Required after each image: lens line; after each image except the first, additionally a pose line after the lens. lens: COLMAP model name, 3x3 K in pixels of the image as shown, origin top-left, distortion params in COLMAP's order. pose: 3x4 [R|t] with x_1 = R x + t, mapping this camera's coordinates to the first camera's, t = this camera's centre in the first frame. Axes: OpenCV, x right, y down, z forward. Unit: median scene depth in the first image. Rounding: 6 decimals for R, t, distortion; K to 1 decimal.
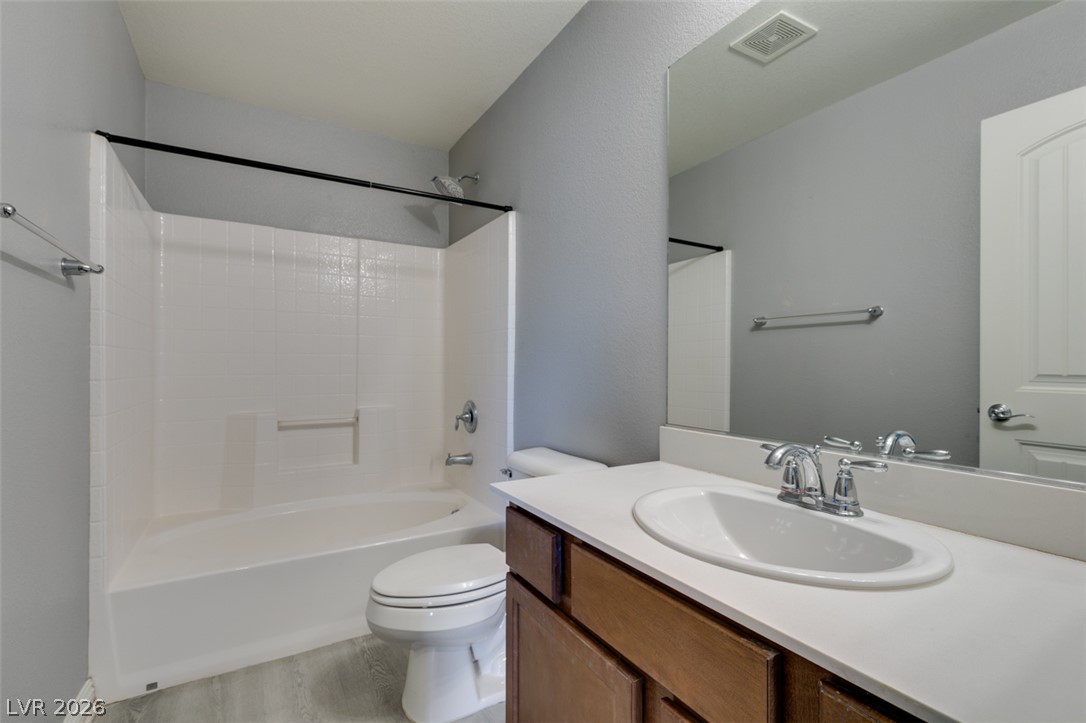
lens RADIAL K [[485.3, 0, 540.5], [0, 485.3, 368.0], [0, 0, 1]] dist [0.000627, -0.000086]
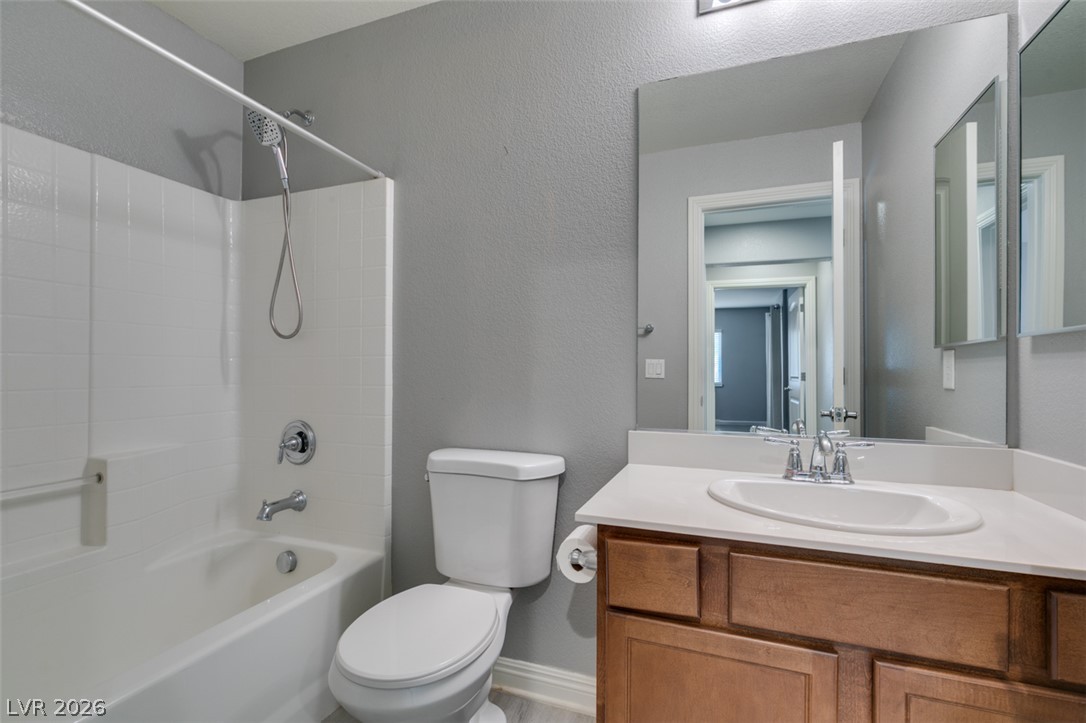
lens RADIAL K [[485.3, 0, 540.5], [0, 485.3, 368.0], [0, 0, 1]] dist [0.000627, -0.000086]
pose [[0.754456, -0.000527, 0.656351, -0.359162], [0.004064, 0.999984, -0.003868, -0.006038], [-0.656338, 0.005586, 0.754446, 0.218622]]
